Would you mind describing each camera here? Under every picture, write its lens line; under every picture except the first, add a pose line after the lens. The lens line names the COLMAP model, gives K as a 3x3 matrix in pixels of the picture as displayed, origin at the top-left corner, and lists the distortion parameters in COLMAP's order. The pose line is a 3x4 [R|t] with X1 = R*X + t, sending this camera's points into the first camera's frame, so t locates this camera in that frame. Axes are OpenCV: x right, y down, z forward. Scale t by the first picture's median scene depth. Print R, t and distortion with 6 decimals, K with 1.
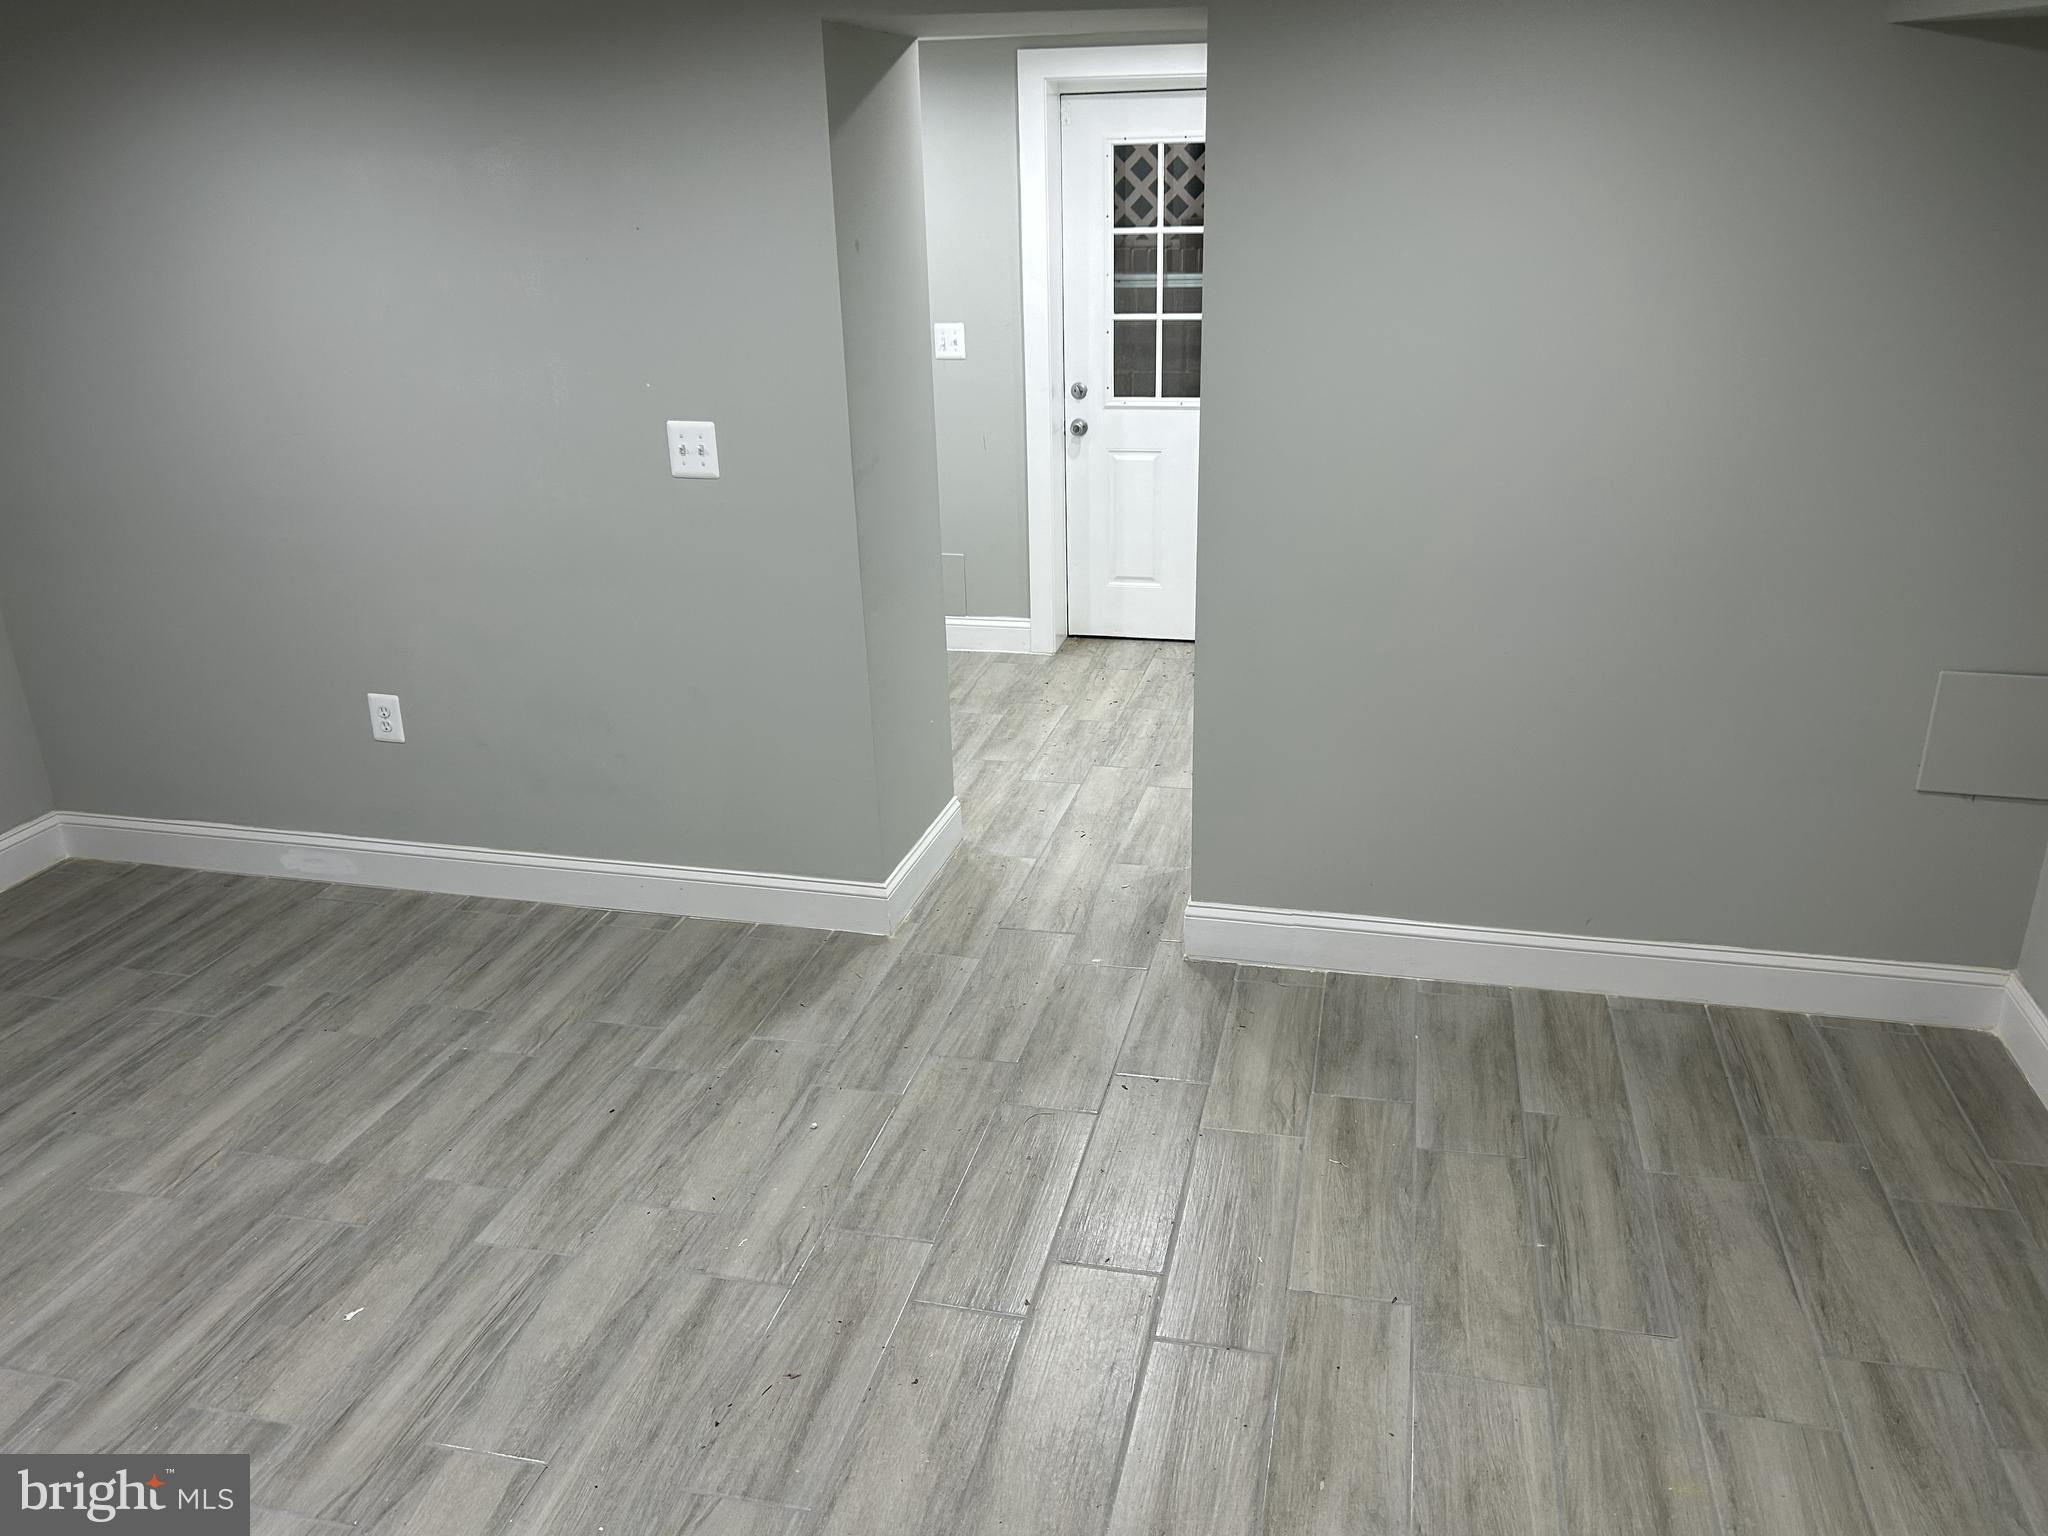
lens RADIAL K [[1566.0, 0, 1024.0], [0, 1566.0, 768.0], [0, 0, 1]] dist [0.053230, -0.007120]
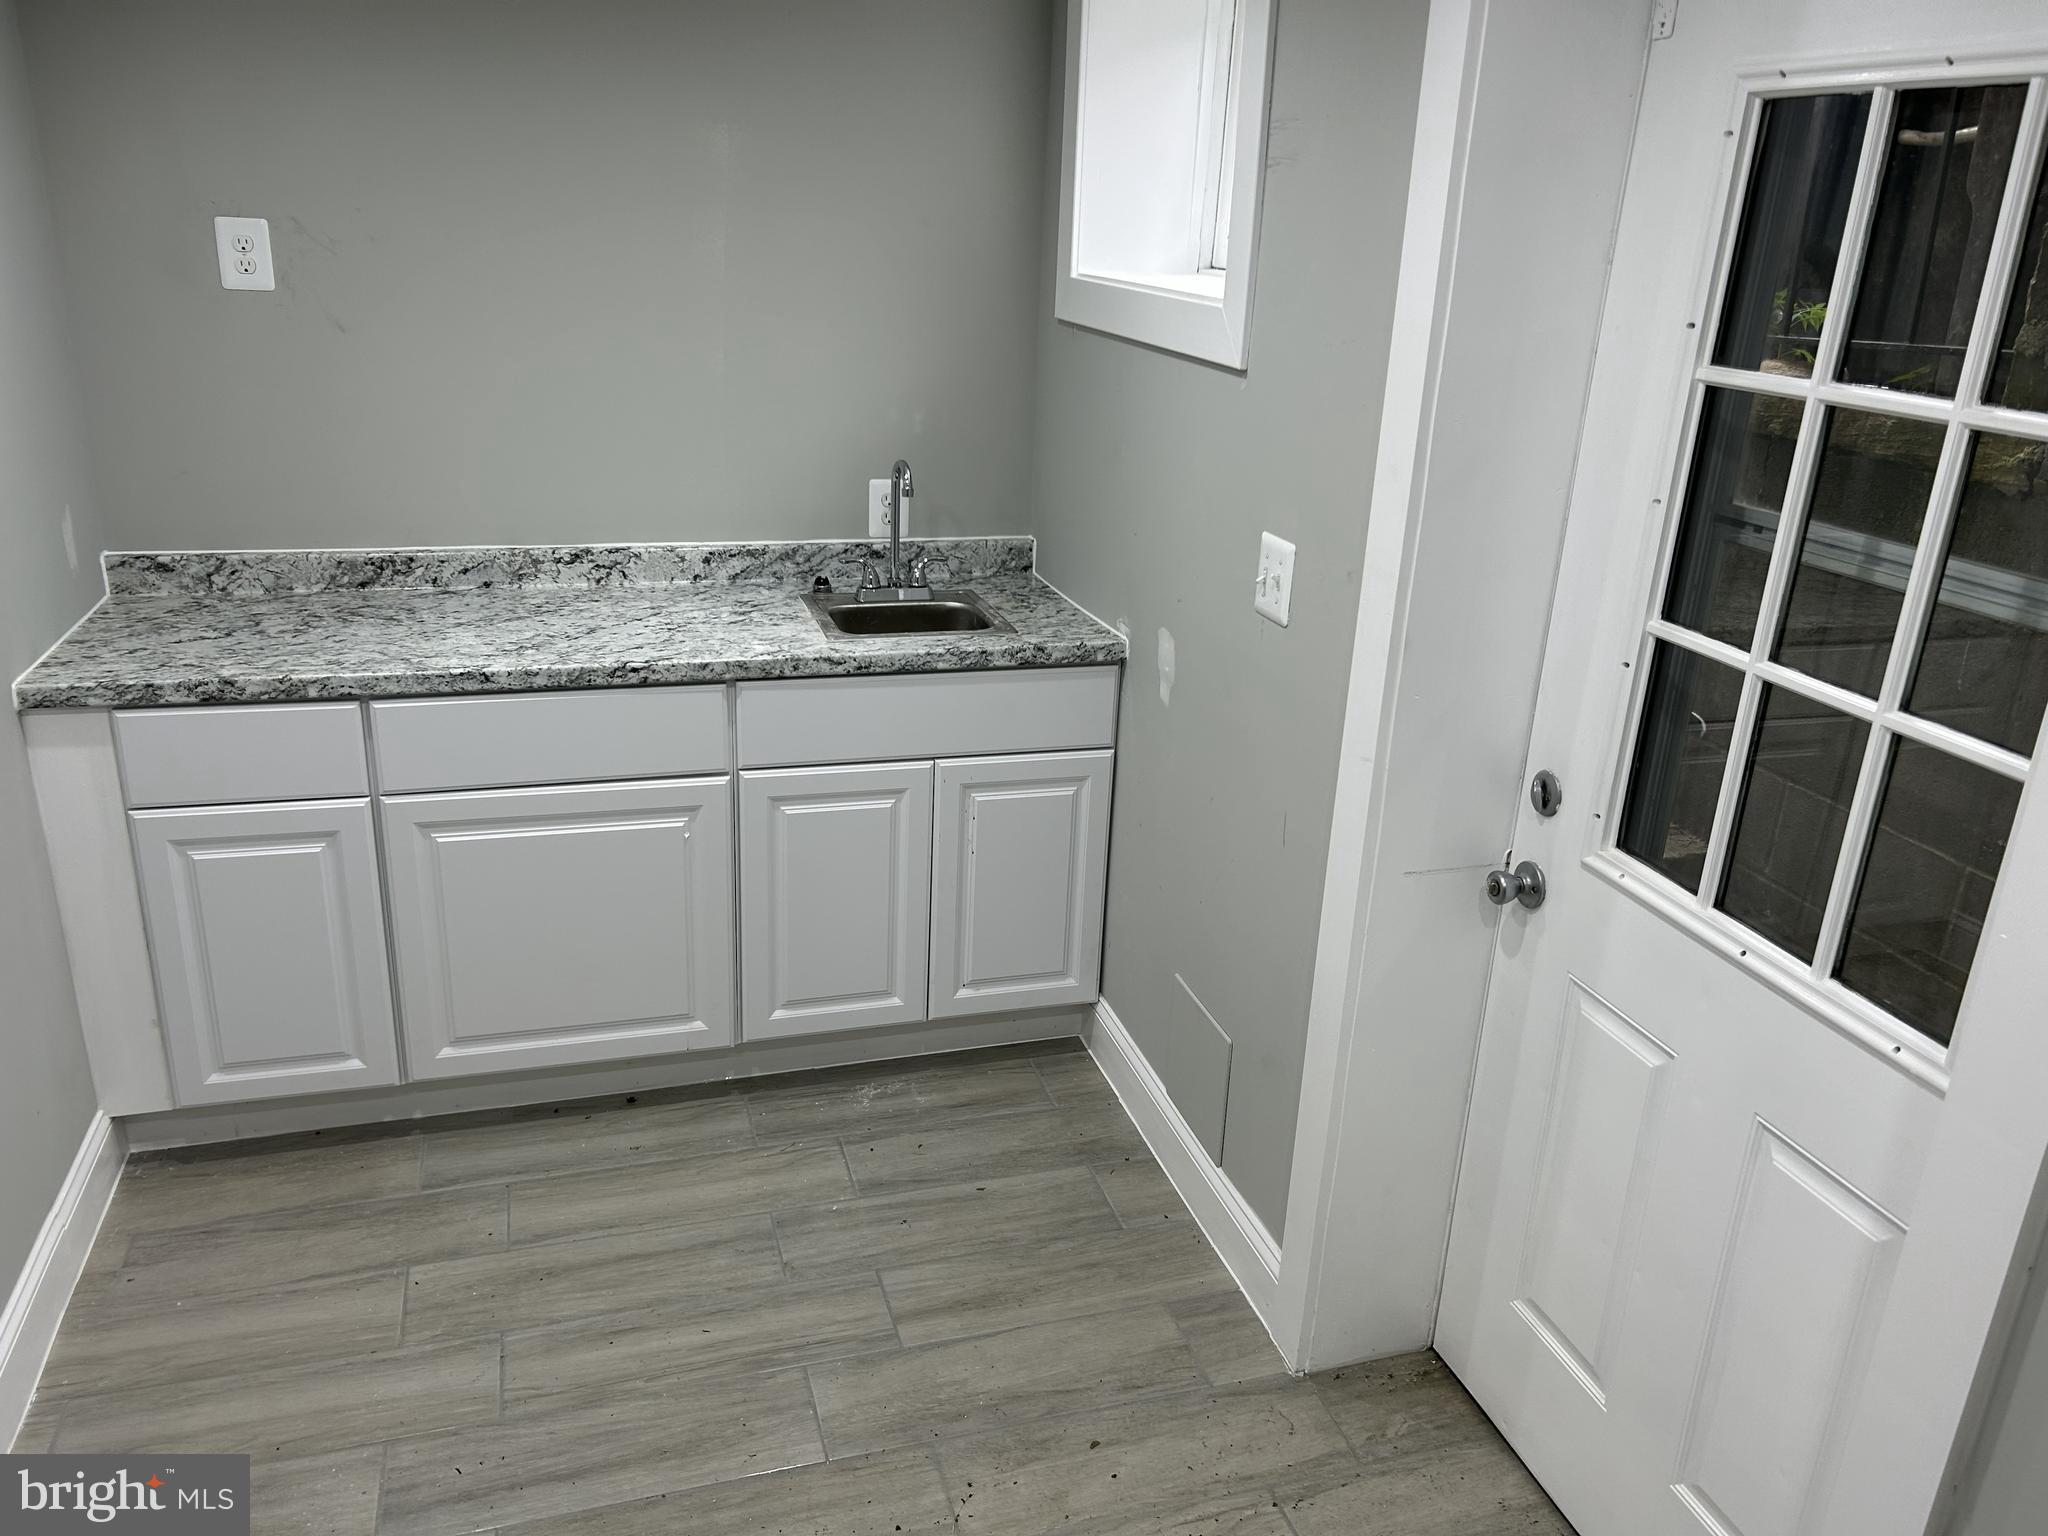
lens RADIAL K [[1566.0, 0, 1024.0], [0, 1566.0, 768.0], [0, 0, 1]] dist [0.053230, -0.007120]
pose [[0.573651, 0.352057, -0.739581, 0.231011], [-0.405599, 0.906541, 0.116933, -0.240352], [0.711627, 0.232894, 0.662832, 0.681671]]
